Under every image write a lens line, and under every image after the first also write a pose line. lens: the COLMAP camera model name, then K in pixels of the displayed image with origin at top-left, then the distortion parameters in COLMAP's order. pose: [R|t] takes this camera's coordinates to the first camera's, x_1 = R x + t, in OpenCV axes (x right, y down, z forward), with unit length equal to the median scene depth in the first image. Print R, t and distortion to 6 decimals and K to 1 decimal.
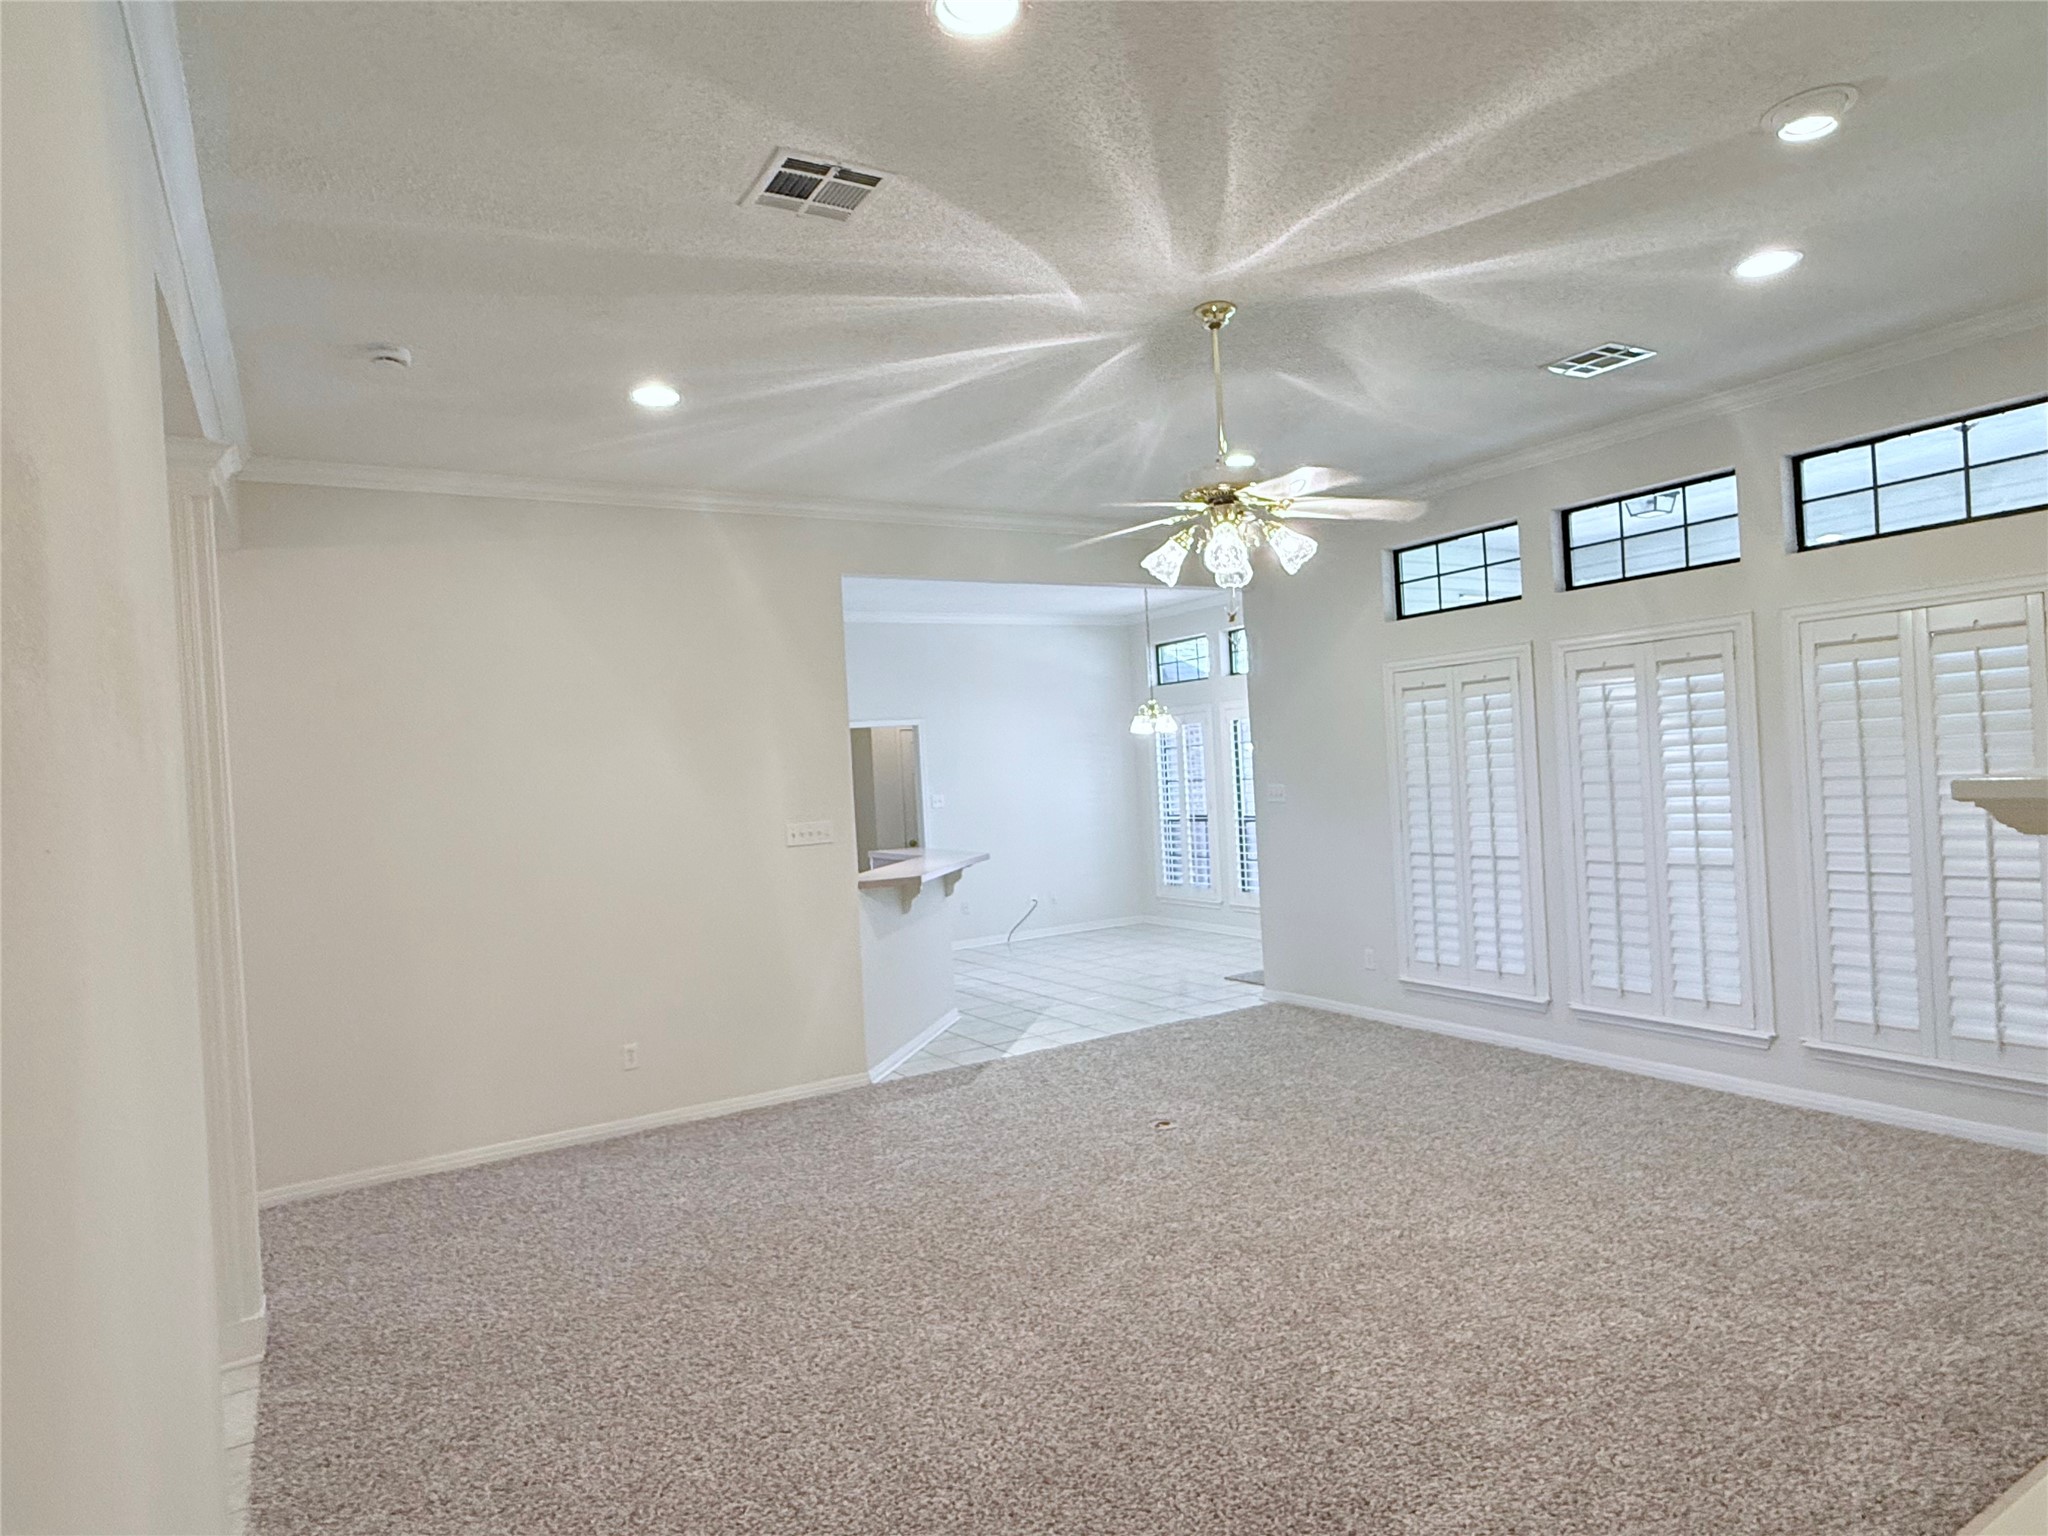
lens RADIAL K [[1179.5, 0, 1020.7], [0, 1179.5, 758.8], [0, 0, 1]] dist [-0.000537, 0.000582]
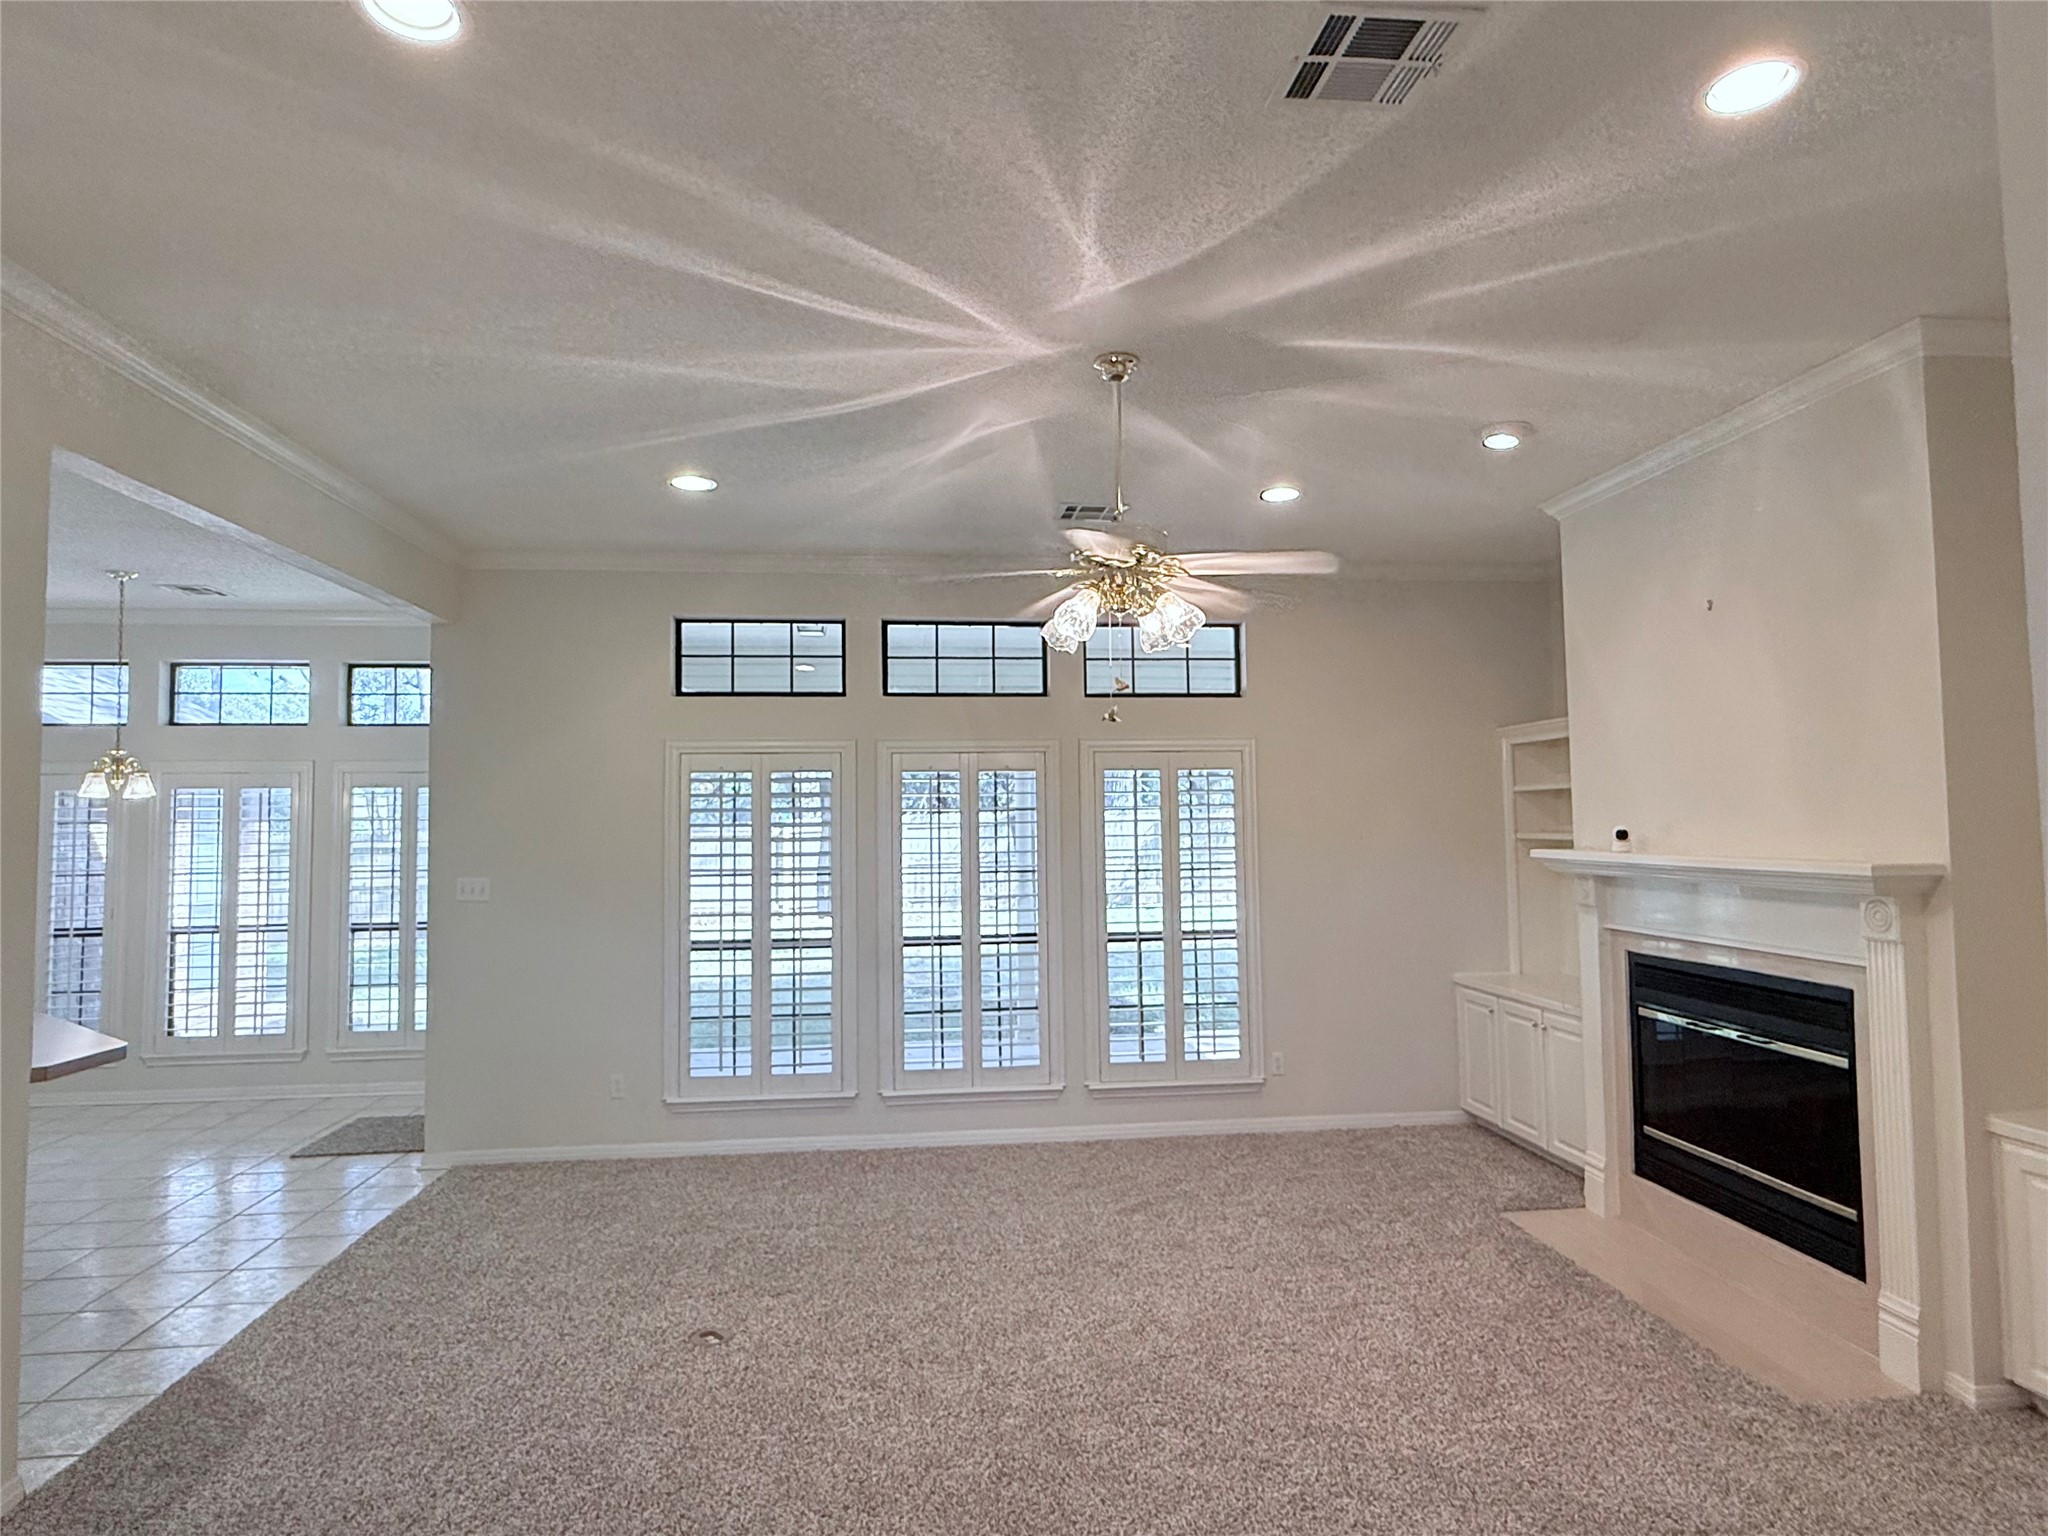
lens RADIAL K [[1189.8, 0, 1018.3], [0, 1189.8, 772.3], [0, 0, 1]] dist [-0.001275, 0.001751]
pose [[0.419498, 0.085366, 0.903734, -0.456052], [-0.018715, 0.996170, -0.085410, 0.015585], [-0.907564, 0.018916, 0.419489, 0.456945]]
